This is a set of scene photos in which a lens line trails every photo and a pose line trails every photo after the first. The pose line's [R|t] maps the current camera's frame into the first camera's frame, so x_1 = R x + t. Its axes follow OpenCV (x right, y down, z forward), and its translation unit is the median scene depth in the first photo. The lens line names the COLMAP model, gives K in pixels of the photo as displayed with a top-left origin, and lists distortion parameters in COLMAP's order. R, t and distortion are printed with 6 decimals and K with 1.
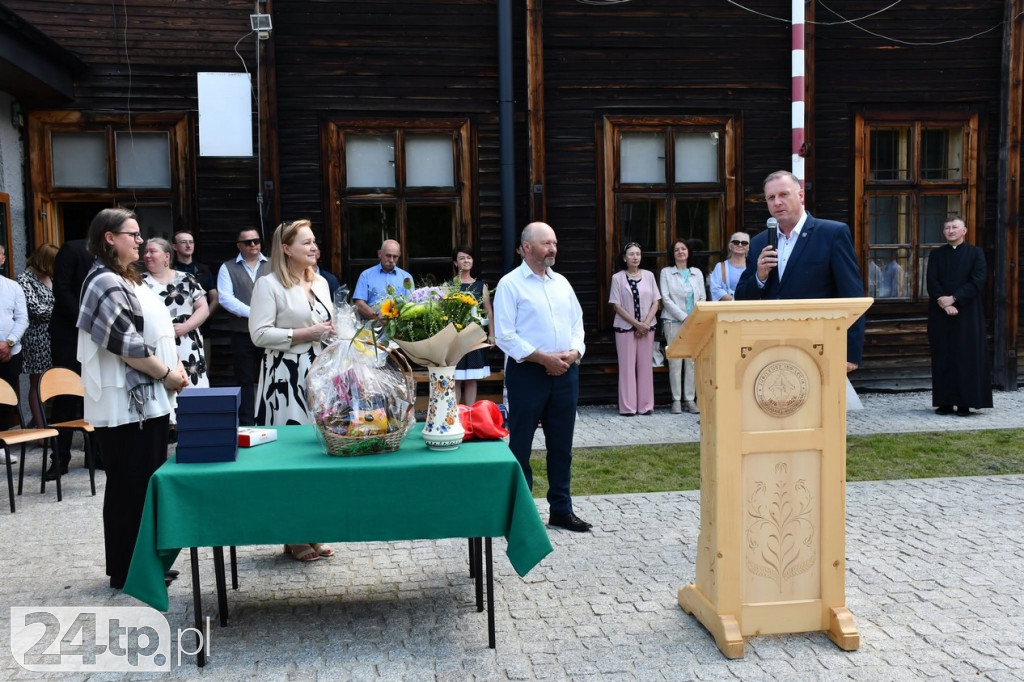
lens RADIAL K [[1016.5, 0, 510.6], [0, 1016.5, 350.9], [0, 0, 1]] dist [-0.069467, 0.246378]
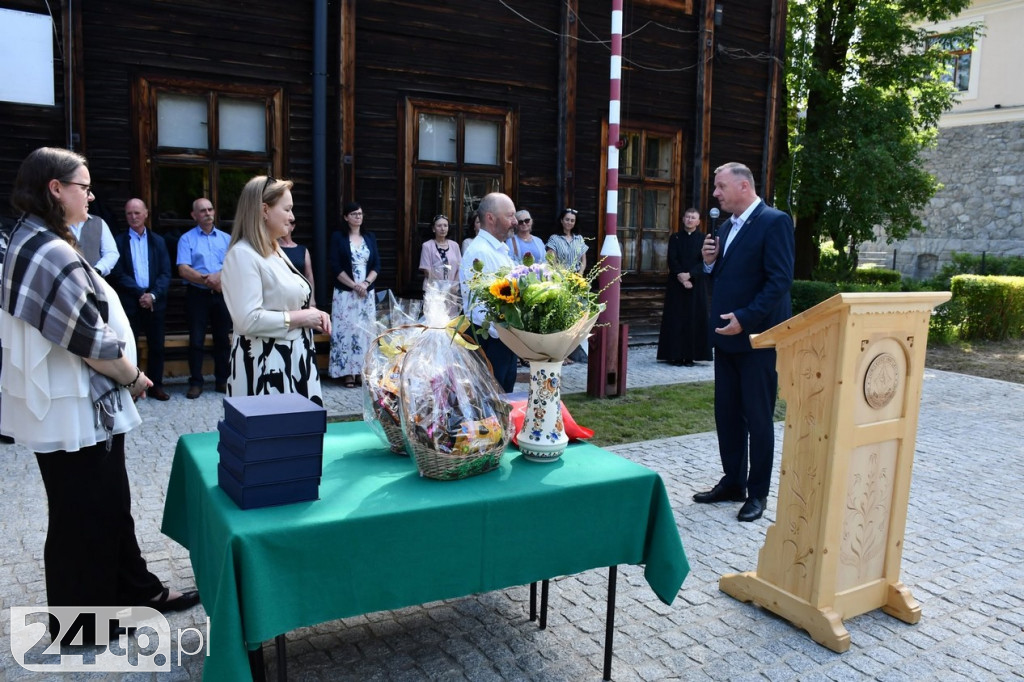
lens RADIAL K [[801.0, 0, 511.1], [0, 801.0, 352.2], [0, 0, 1]] dist [-0.151702, 0.112768]
pose [[0.922822, -0.012086, 0.385036, -0.134815], [-0.013054, 0.997952, 0.062614, -0.012664], [-0.385005, -0.062808, 0.920775, 0.160184]]
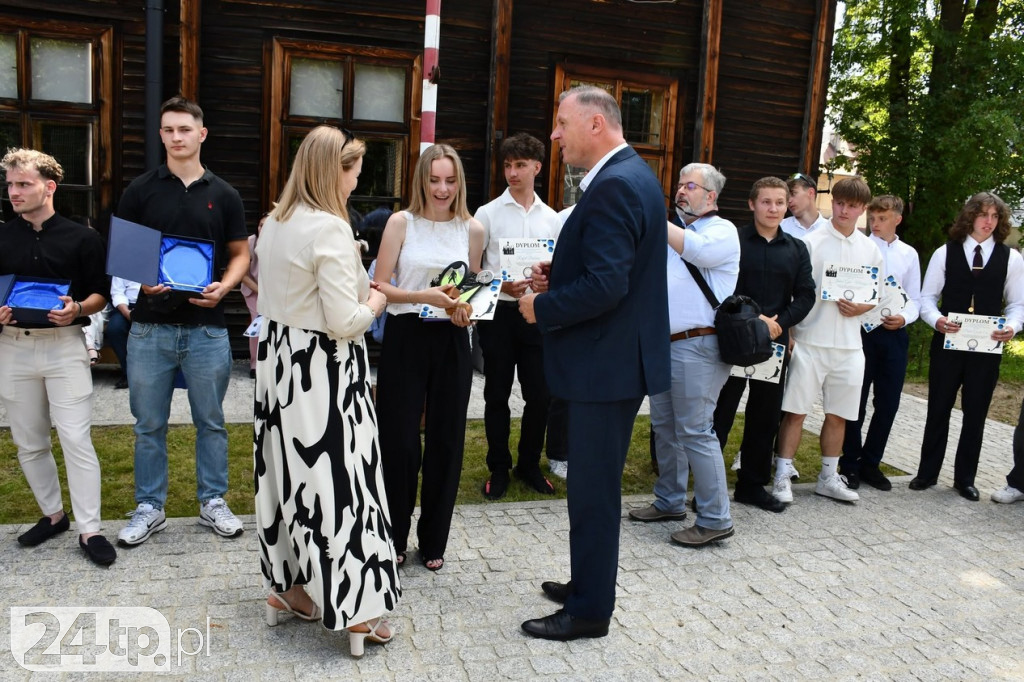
lens RADIAL K [[801.0, 0, 511.1], [0, 801.0, 352.2], [0, 0, 1]] dist [-0.151702, 0.112768]
pose [[0.984801, 0.047151, 0.167166, 0.199202], [-0.062093, 0.994417, 0.085317, -0.028023], [-0.162210, -0.094400, 0.982230, 0.272568]]
